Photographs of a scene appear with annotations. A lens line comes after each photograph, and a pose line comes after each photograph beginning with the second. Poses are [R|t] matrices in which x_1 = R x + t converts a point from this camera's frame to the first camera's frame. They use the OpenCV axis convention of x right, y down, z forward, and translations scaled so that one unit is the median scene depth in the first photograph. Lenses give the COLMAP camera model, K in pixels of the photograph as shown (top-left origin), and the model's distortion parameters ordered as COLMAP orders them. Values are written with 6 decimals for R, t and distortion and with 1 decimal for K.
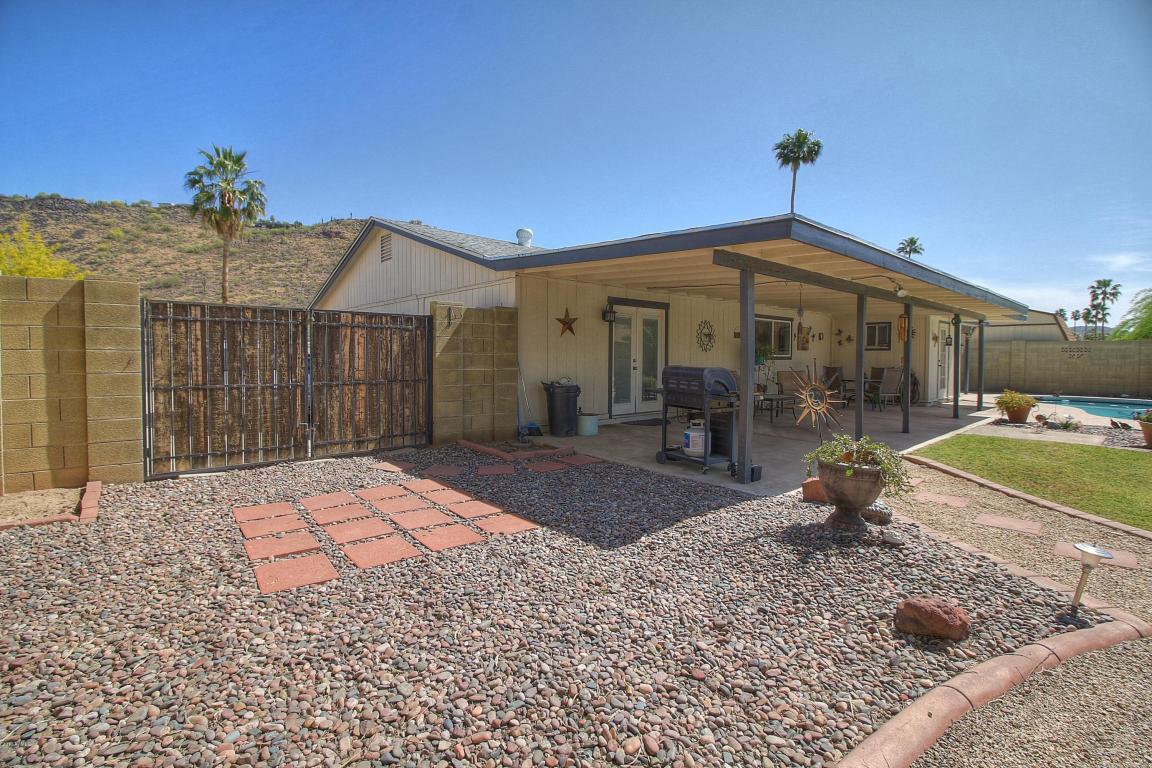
lens RADIAL K [[531.2, 0, 568.6], [0, 531.2, 377.2], [0, 0, 1]] dist [0.001933, -0.012552]
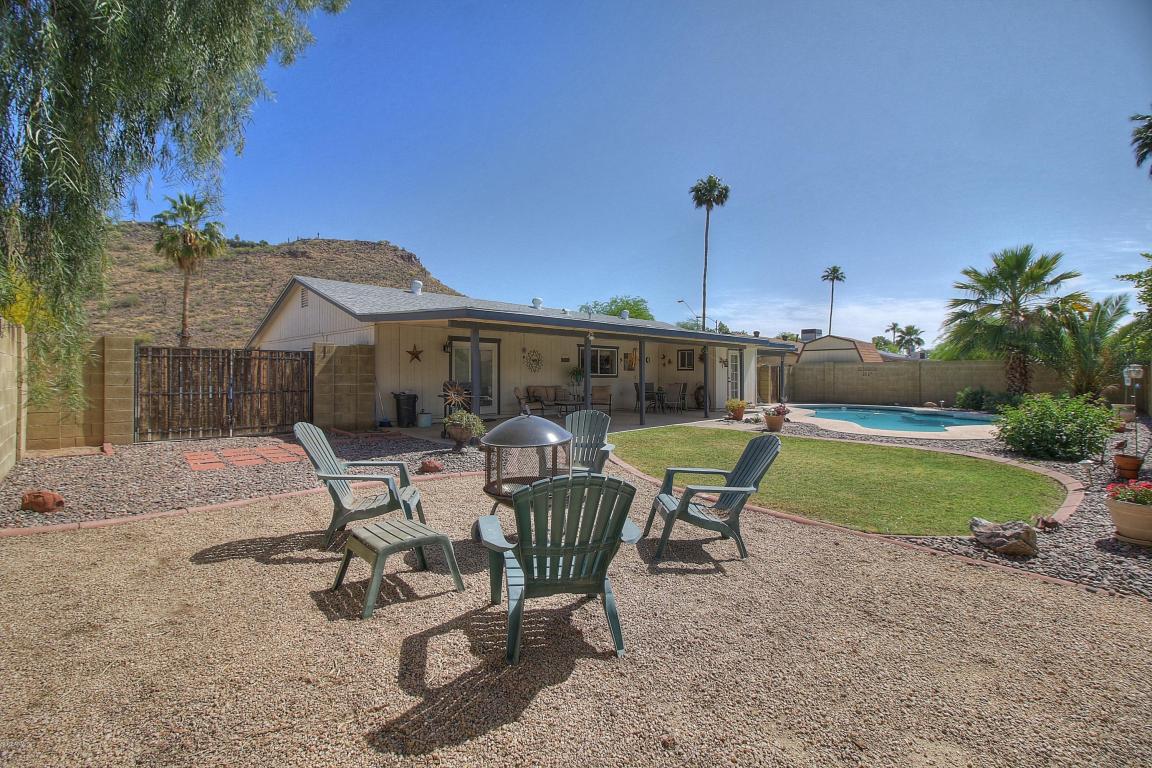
lens RADIAL K [[530.4, 0, 567.4], [0, 530.4, 373.8], [0, 0, 1]] dist [0.003665, -0.014324]
pose [[0.998663, -0.003174, 0.051602, 0.335338], [0.005327, 0.999119, -0.041629, 0.019365], [-0.051424, 0.041849, 0.997800, -0.505984]]
